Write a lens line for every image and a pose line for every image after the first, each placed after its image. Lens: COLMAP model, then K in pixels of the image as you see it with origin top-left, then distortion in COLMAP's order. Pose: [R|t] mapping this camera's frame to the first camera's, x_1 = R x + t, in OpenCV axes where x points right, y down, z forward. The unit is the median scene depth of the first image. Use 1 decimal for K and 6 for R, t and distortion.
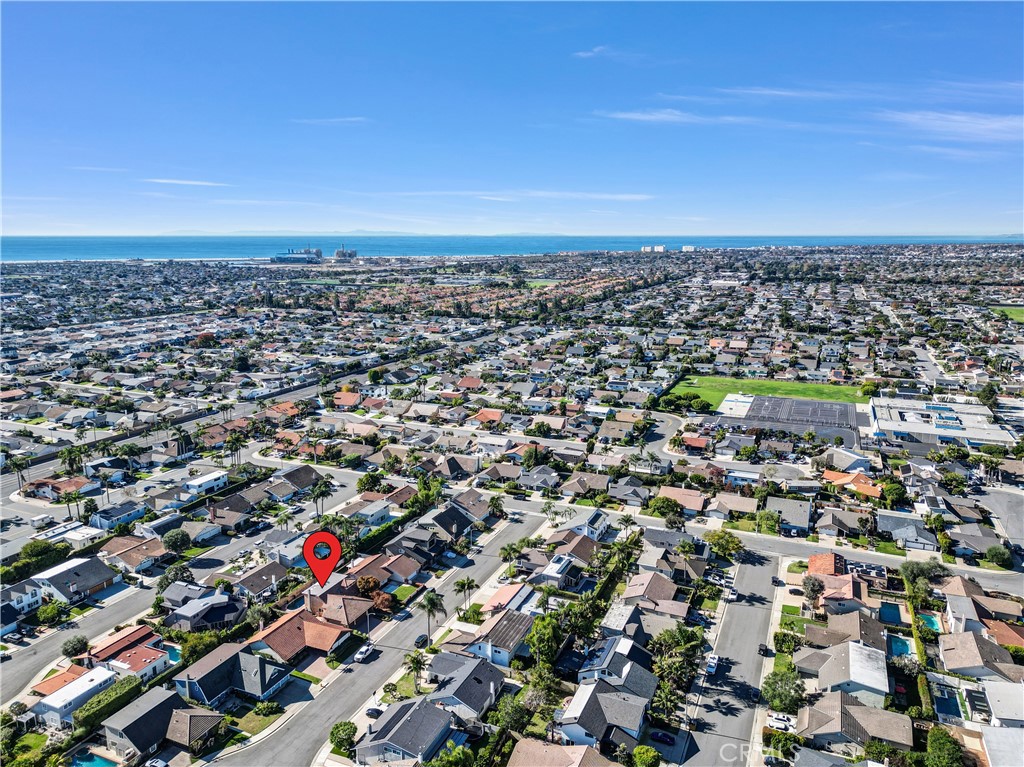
lens RADIAL K [[715.2, 0, 512.0], [0, 715.2, 383.5], [0, 0, 1]] dist [0.090775, -0.100413]
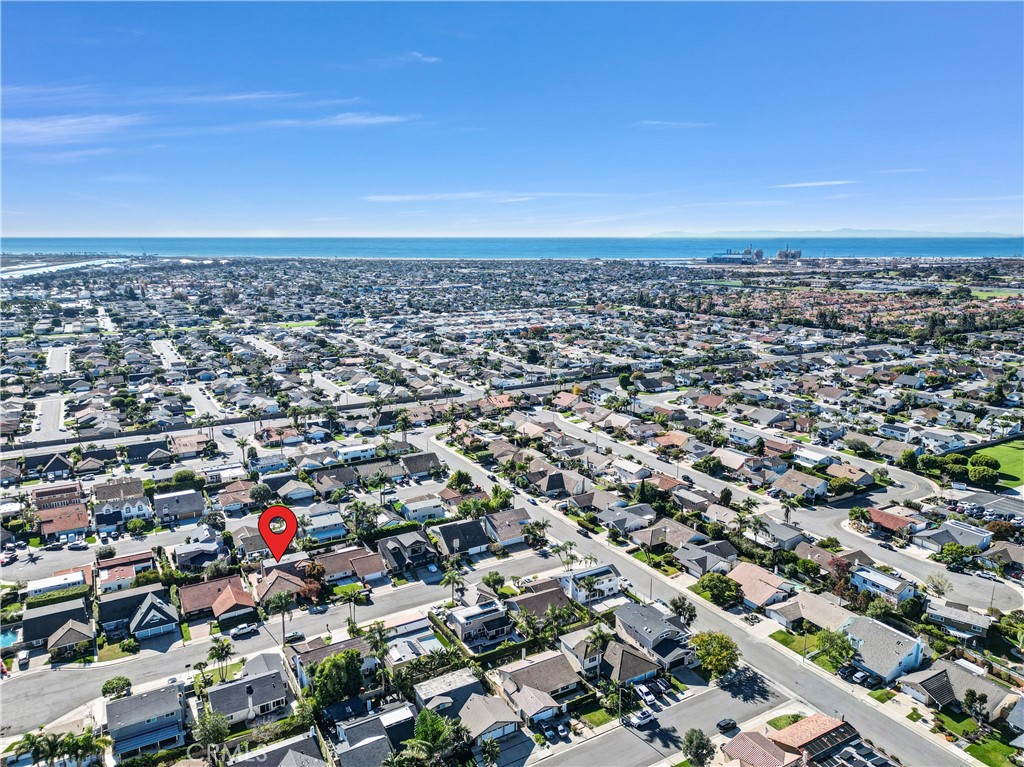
lens RADIAL K [[715.2, 0, 512.0], [0, 715.2, 383.5], [0, 0, 1]] dist [0.090775, -0.100413]
pose [[0.806840, 0.121559, -0.578129, 0.414679], [-0.121666, 0.991815, 0.038744, -0.044278], [0.578106, 0.039078, 0.815025, 0.212379]]
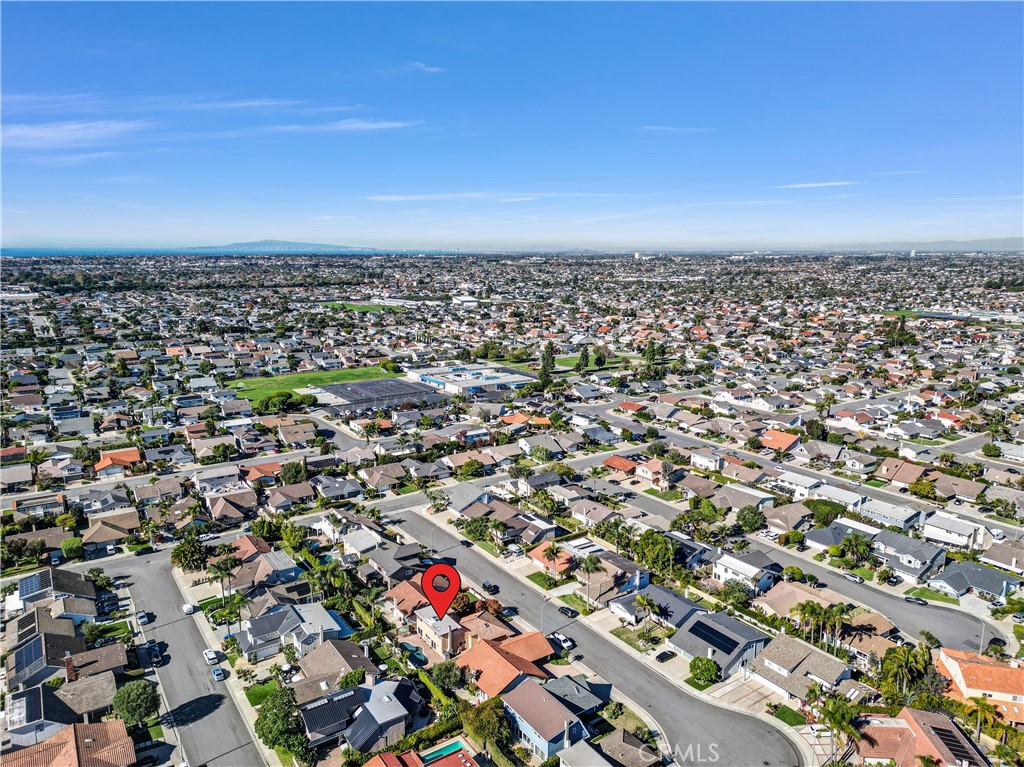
lens RADIAL K [[715.2, 0, 512.0], [0, 715.2, 383.5], [0, 0, 1]] dist [0.090775, -0.100413]
pose [[0.529589, -0.153117, 0.834321, -0.590954], [0.171152, 0.982633, 0.071696, -0.022934], [-0.830809, 0.104826, 0.546597, 0.310964]]
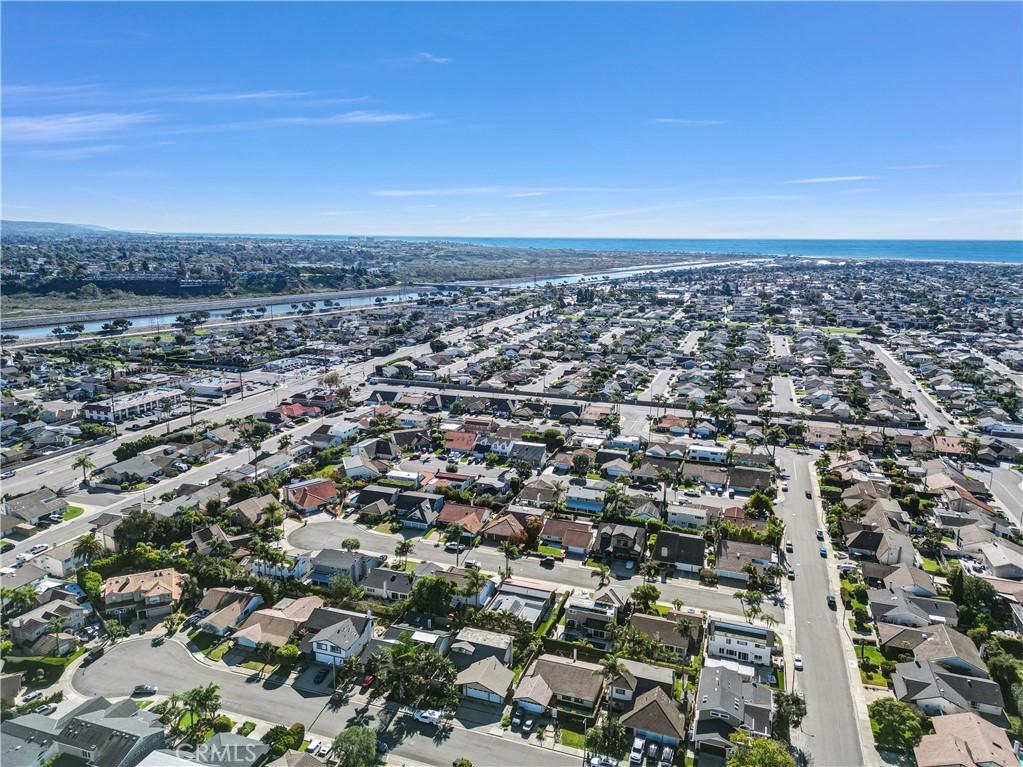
lens RADIAL K [[714.5, 0, 511.5], [0, 714.5, 383.5], [0, 0, 1]] dist [0.090775, -0.100413]
pose [[0.079111, 0.206755, -0.975189, 0.623651], [-0.215056, 0.958759, 0.185826, -0.109473], [0.973392, 0.195020, 0.120313, 0.539182]]
